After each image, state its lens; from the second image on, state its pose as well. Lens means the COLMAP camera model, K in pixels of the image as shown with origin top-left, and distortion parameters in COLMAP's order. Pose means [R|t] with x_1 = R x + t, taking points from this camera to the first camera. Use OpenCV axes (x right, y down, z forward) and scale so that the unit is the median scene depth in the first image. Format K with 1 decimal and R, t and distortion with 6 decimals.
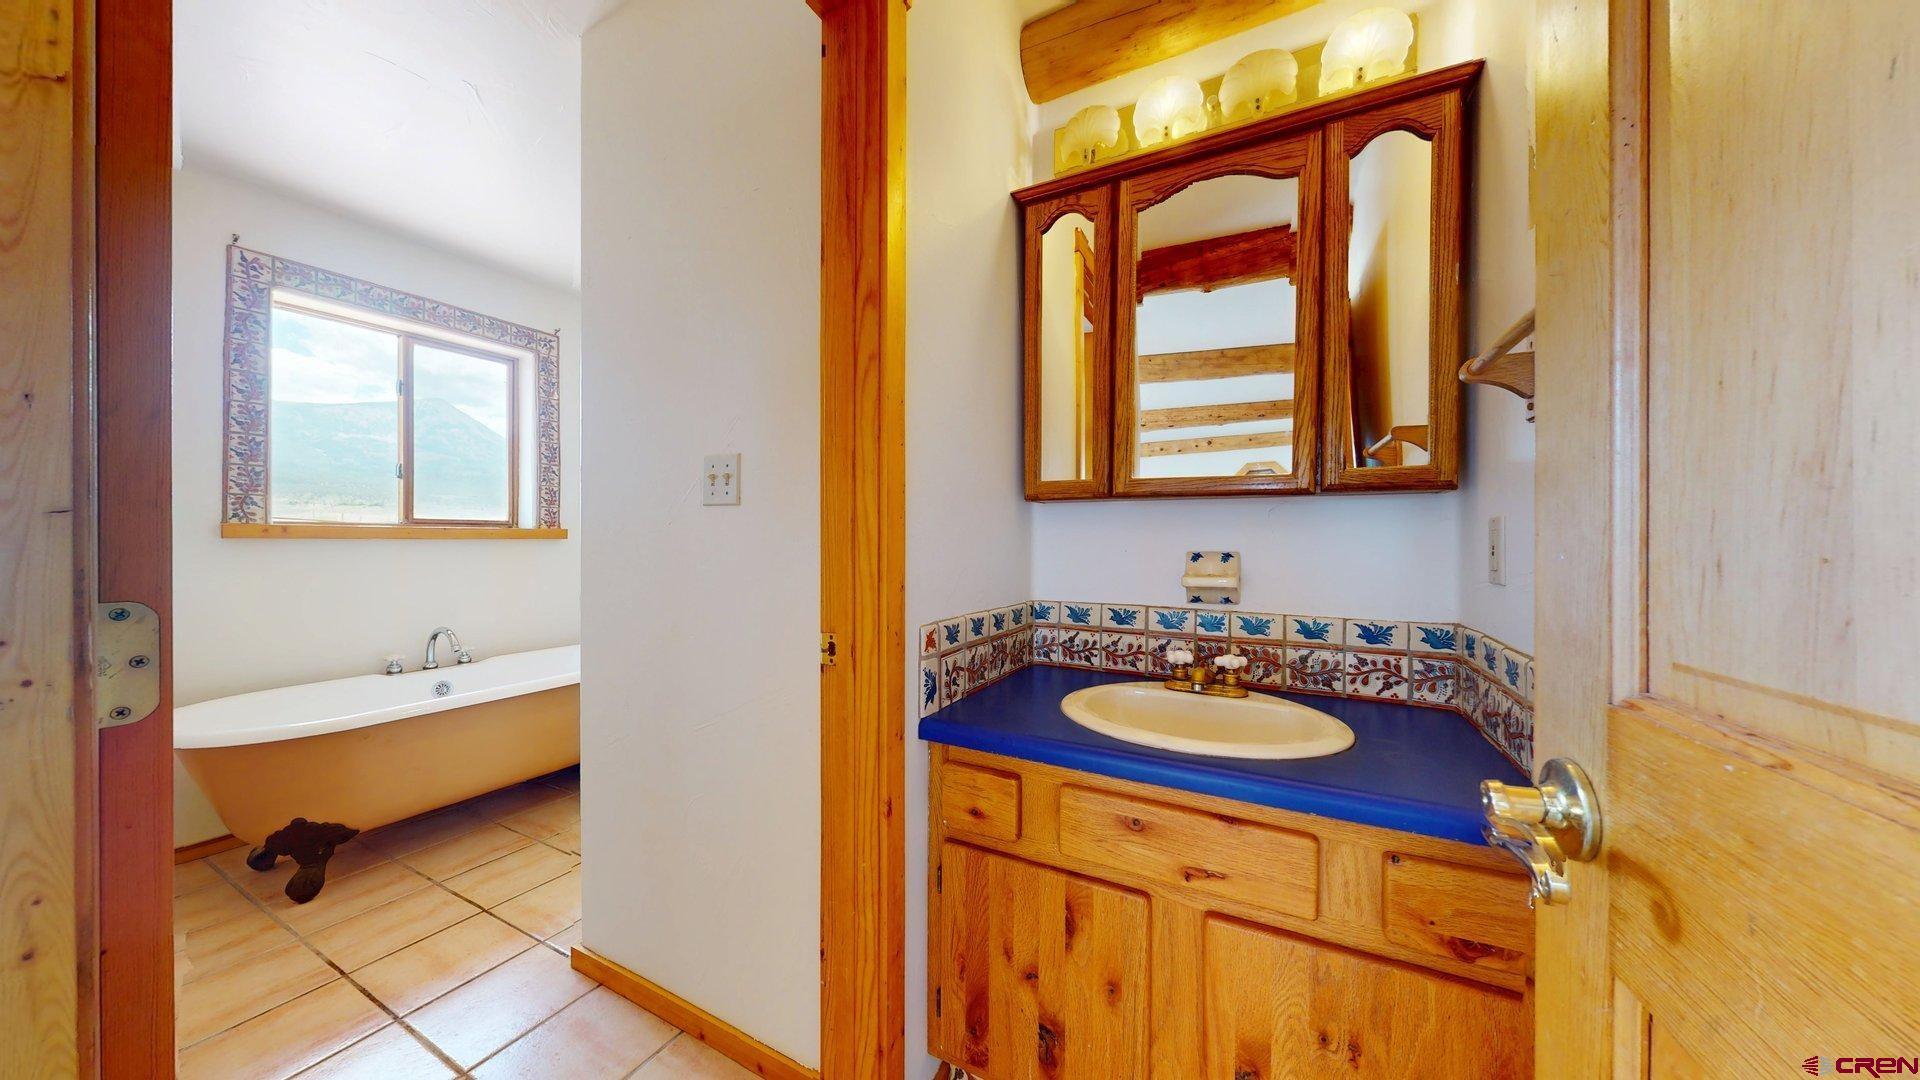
lens RADIAL K [[607.7, 0, 958.2], [0, 607.7, 540.4], [0, 0, 1]] dist [-0.001704, 0.000122]
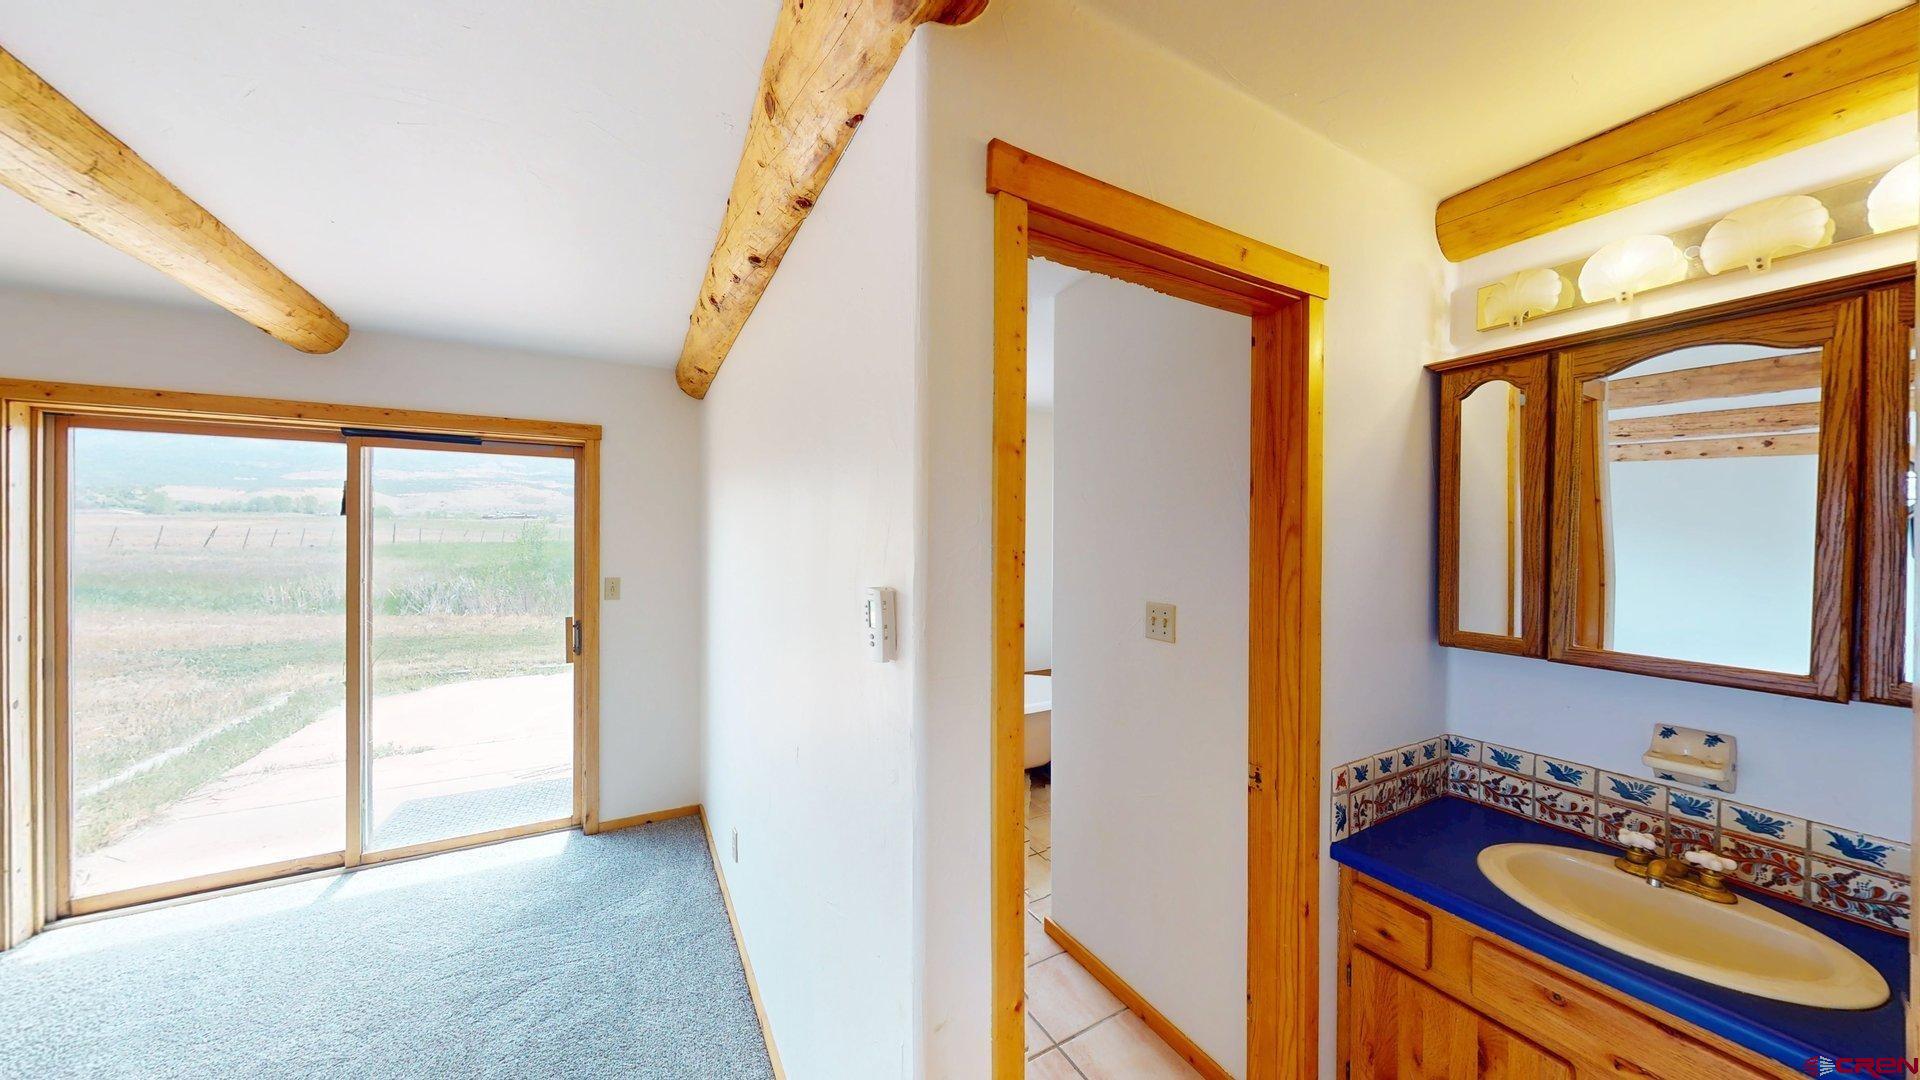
lens RADIAL K [[607.7, 0, 960.1], [0, 607.7, 542.3], [0, 0, 1]] dist [-0.001704, 0.000122]
pose [[0.843748, 0.003855, -0.536726, -0.034219], [-0.002731, 0.999992, 0.002889, -0.287223], [0.536733, -0.000972, 0.843752, -0.414207]]
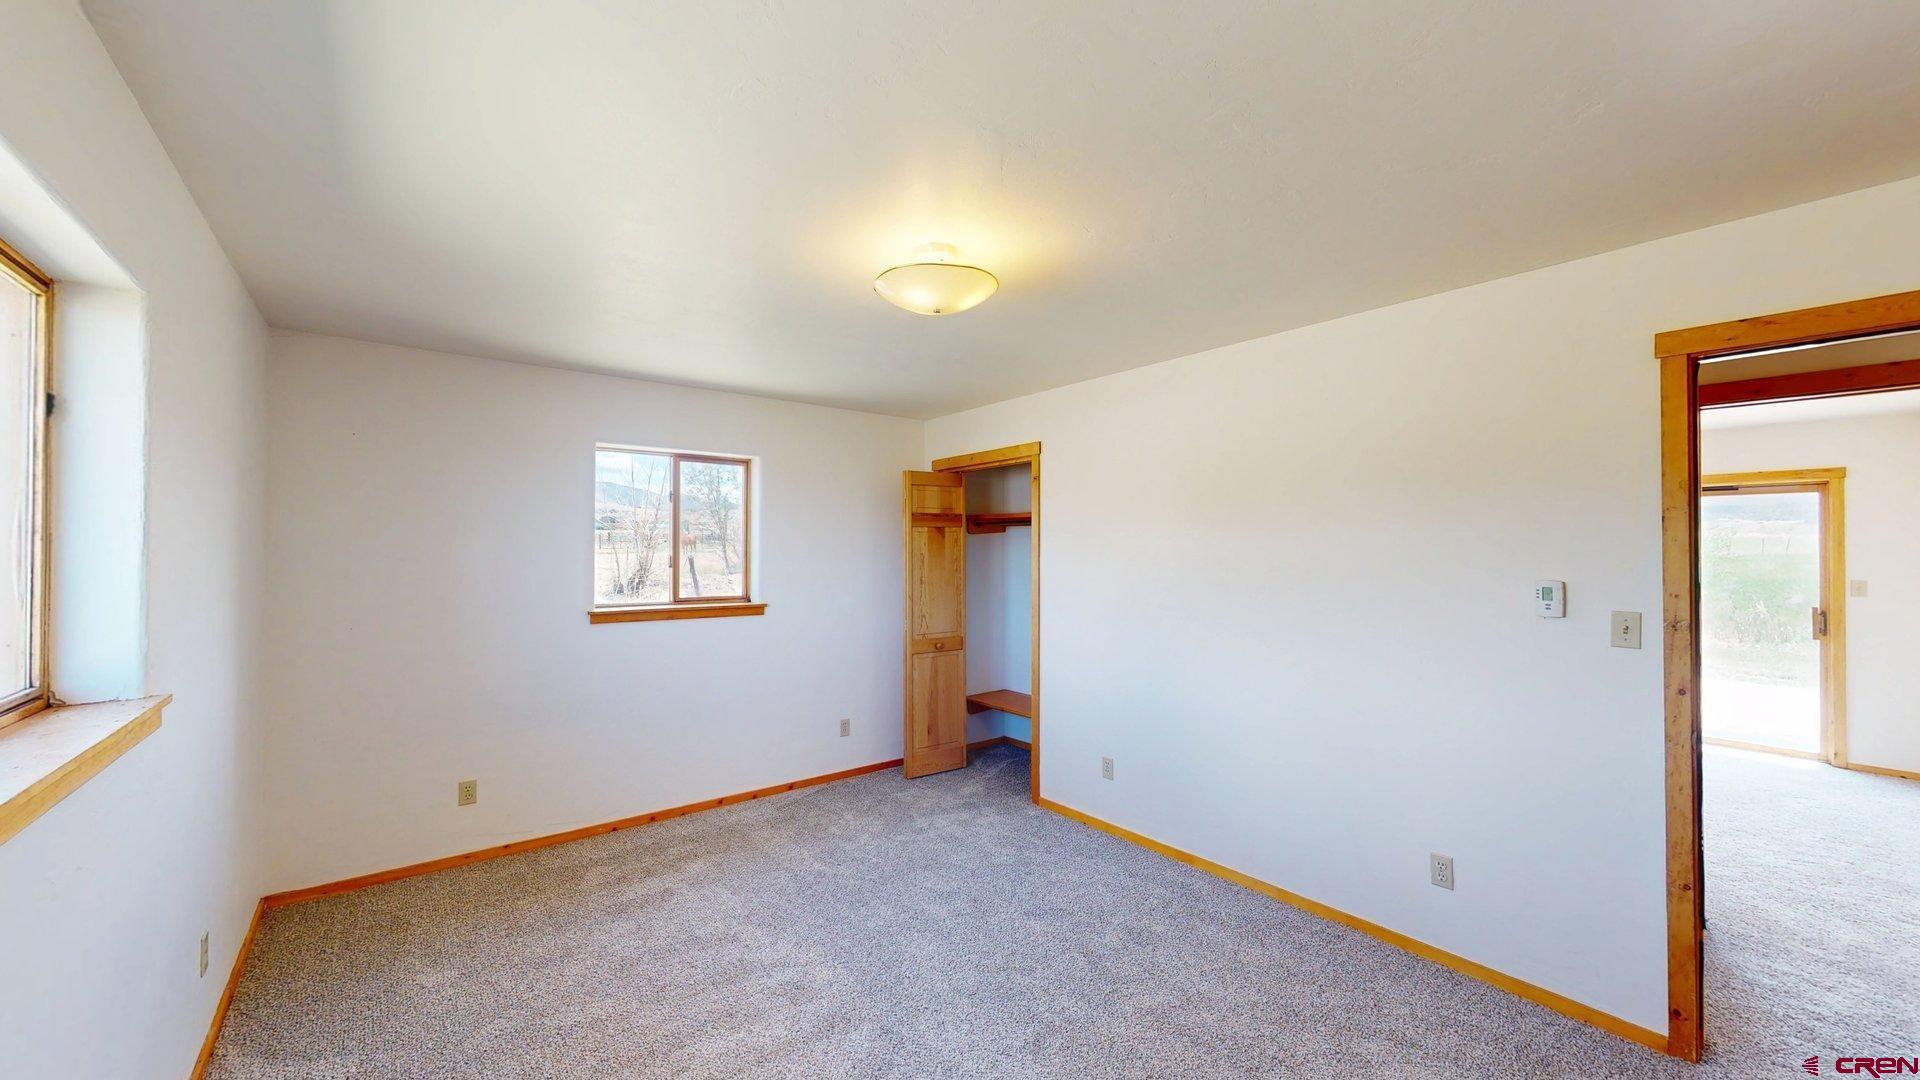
lens RADIAL K [[708.5, 0, 961.9], [0, 708.5, 544.0], [0, 0, 1]] dist [0.000332, -0.000524]
pose [[-0.385434, -0.004404, -0.922725, 2.681138], [-0.001497, 0.999990, -0.004147, -0.304835], [0.922734, -0.000217, -0.385437, -1.990663]]
